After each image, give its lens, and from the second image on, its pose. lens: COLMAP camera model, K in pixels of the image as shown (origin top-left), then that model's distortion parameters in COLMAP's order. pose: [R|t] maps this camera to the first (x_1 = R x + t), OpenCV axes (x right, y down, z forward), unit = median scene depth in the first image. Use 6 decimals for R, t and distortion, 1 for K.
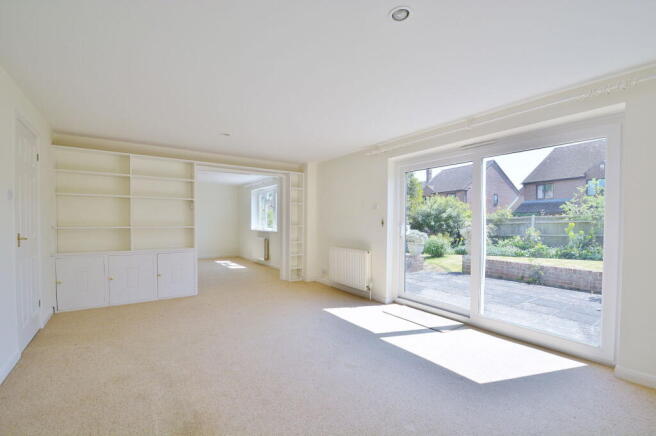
lens RADIAL K [[287.4, 0, 328.4], [0, 287.4, 227.0], [0, 0, 1]] dist [0.000237, 0.000036]
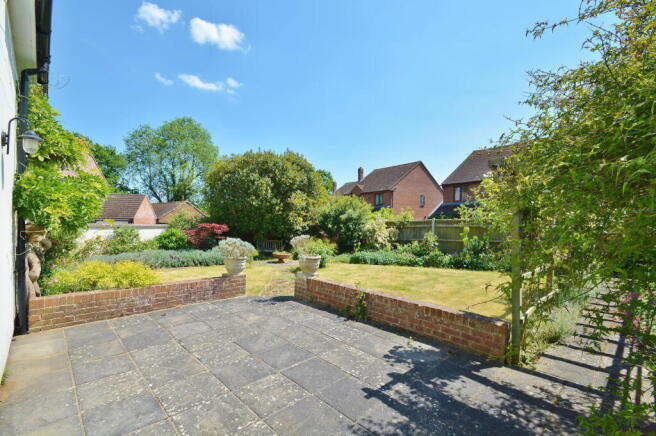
lens RADIAL K [[287.4, 0, 328.4], [0, 287.4, 227.0], [0, 0, 1]] dist [0.000237, 0.000036]
pose [[0.988210, 0.007898, 0.152899, 0.246762], [-0.008281, 0.999964, 0.001870, -0.012335], [-0.152879, -0.003114, 0.988240, 0.146570]]
